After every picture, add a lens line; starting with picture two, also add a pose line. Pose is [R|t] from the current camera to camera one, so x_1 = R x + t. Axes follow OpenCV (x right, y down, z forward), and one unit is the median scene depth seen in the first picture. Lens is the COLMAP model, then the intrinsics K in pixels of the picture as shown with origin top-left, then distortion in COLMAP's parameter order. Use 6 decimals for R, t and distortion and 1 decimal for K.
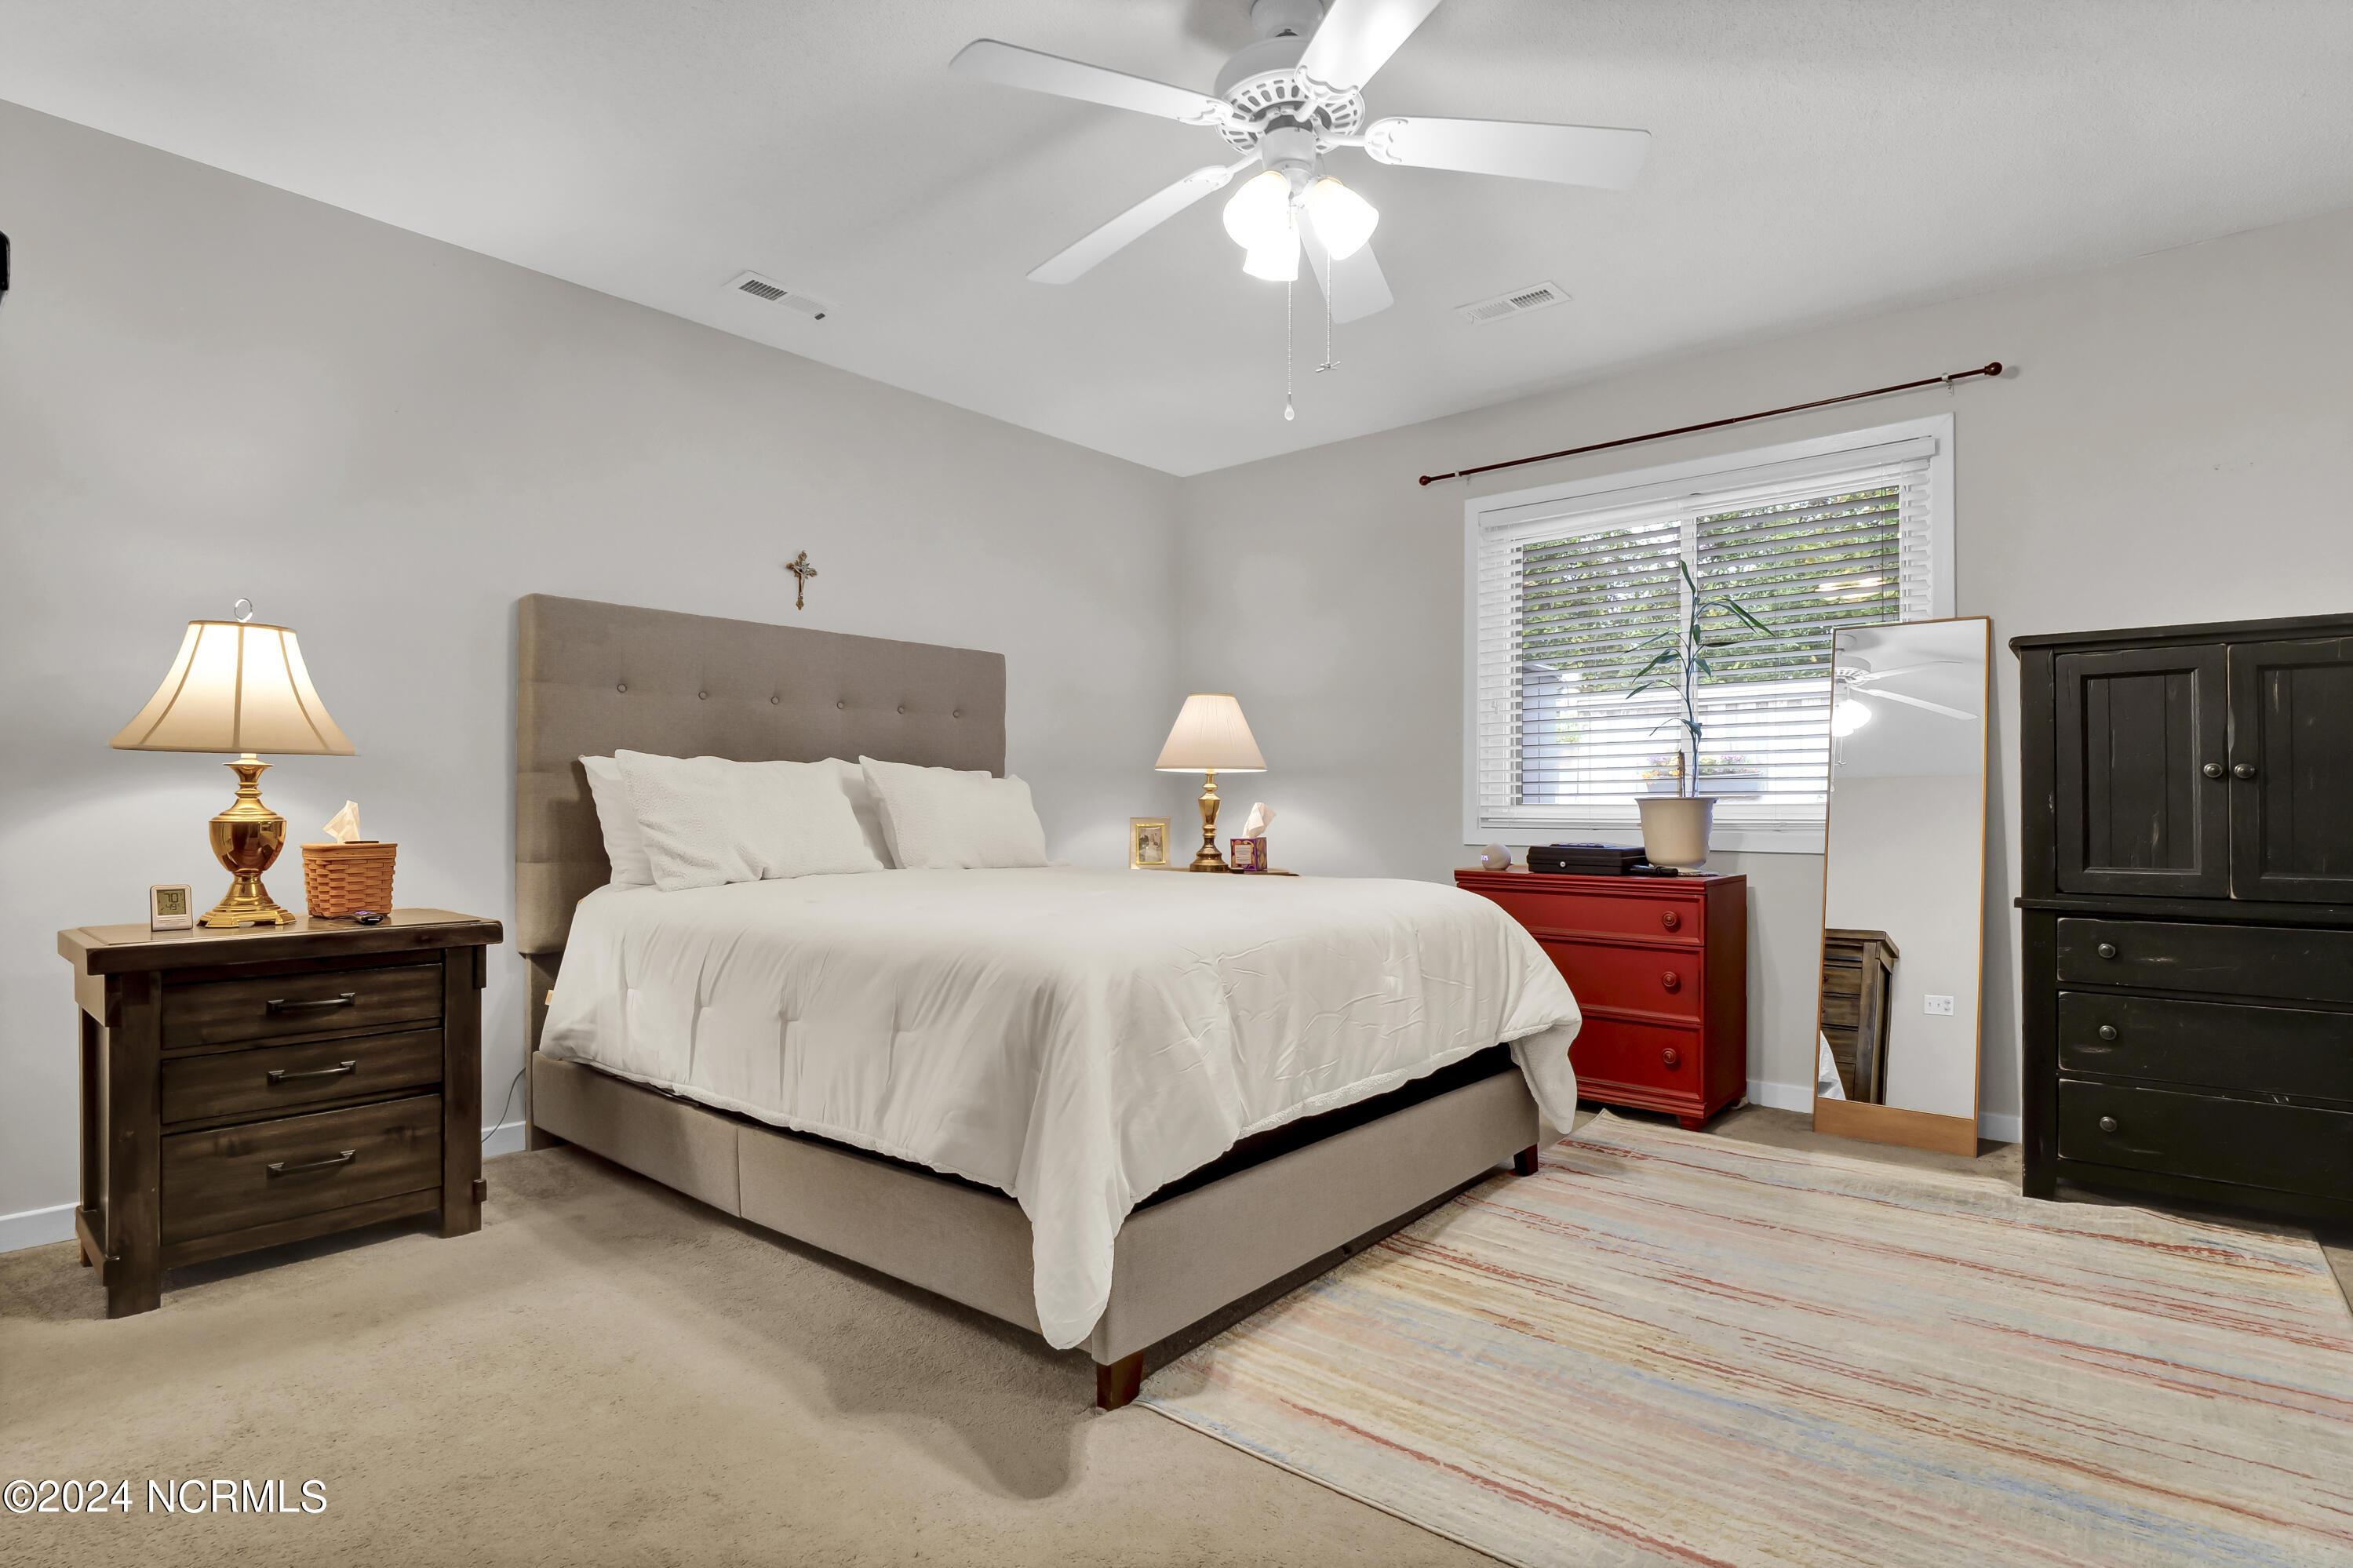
lens RADIAL K [[1181.5, 0, 1184.2], [0, 1181.5, 769.6], [0, 0, 1]] dist [-0.011324, -0.001091]
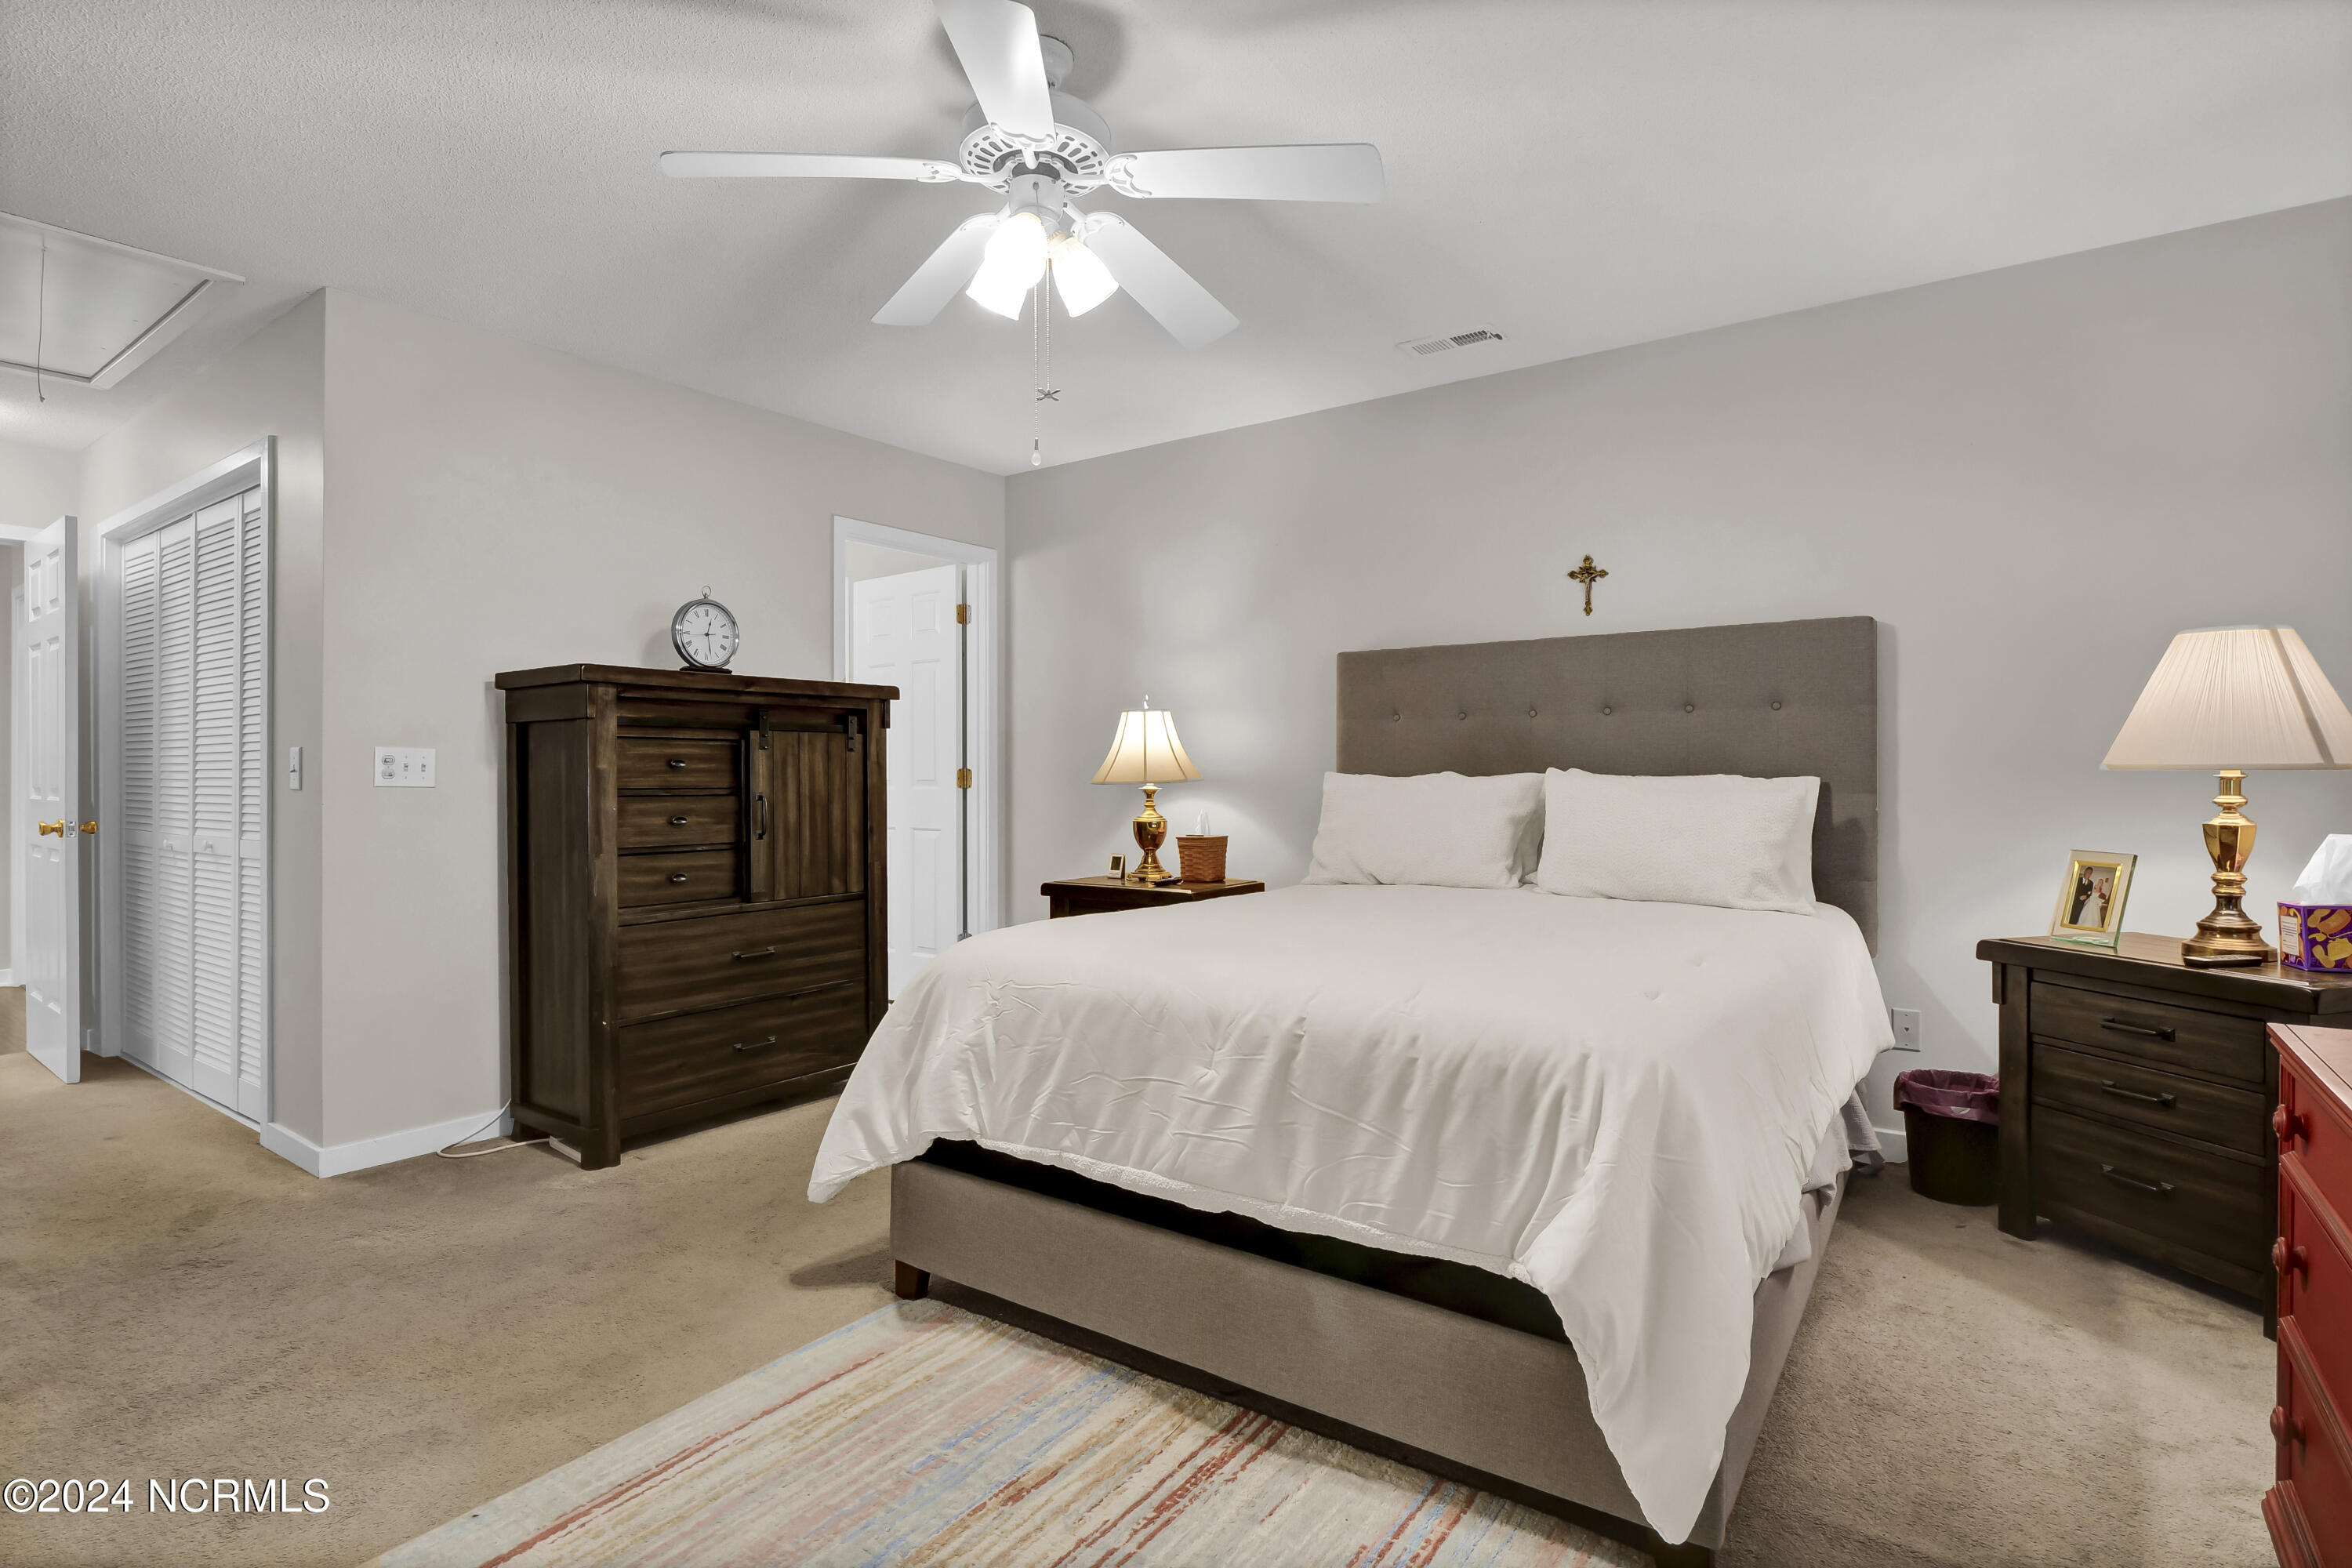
lens RADIAL K [[1181.1, 0, 1183.7], [0, 1181.1, 769.6], [0, 0, 1]] dist [-0.011324, -0.001091]
pose [[0.072234, -0.007703, -0.997358, 0.954683], [0.032234, 0.999466, -0.005384, -0.021680], [0.996867, -0.031760, 0.072444, 0.922069]]
